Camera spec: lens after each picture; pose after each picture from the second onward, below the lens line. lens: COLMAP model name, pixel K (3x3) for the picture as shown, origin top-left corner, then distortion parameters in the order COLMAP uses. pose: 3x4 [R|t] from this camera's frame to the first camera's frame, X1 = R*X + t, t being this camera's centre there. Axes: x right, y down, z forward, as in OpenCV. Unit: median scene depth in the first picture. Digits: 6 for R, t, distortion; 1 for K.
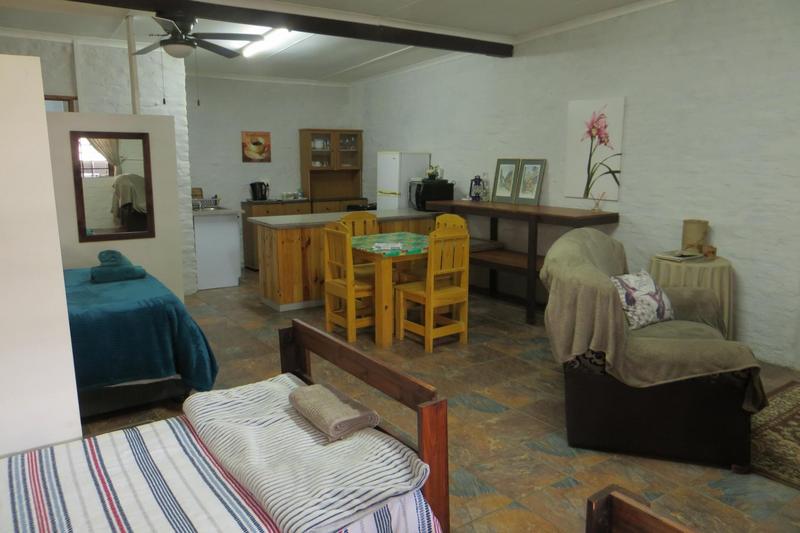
lens RADIAL K [[601.4, 0, 397.4], [0, 601.4, 266.3], [0, 0, 1]] dist [-0.003413, 0.000286]
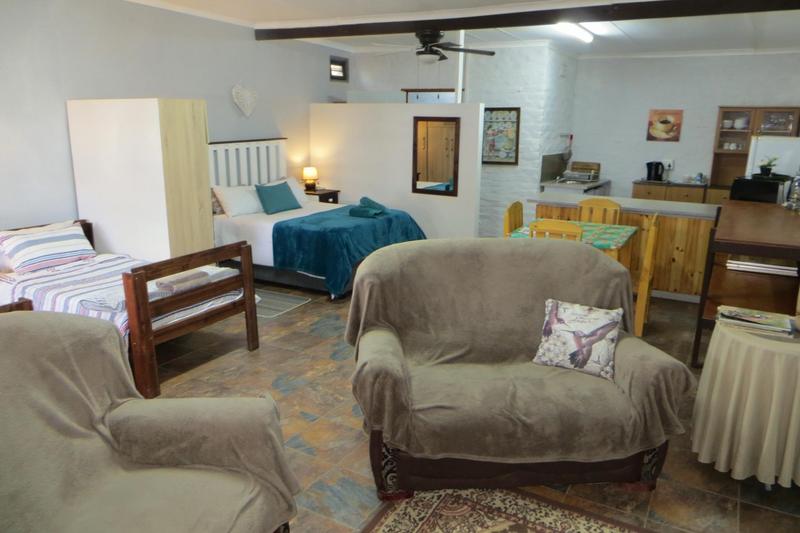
lens RADIAL K [[601.4, 0, 397.4], [0, 601.4, 266.3], [0, 0, 1]] dist [-0.003413, 0.000286]
pose [[0.417754, 0.227611, -0.879588, 0.492031], [-0.176772, 0.969973, 0.167043, -0.064761], [0.891198, 0.085704, 0.445445, 0.206790]]
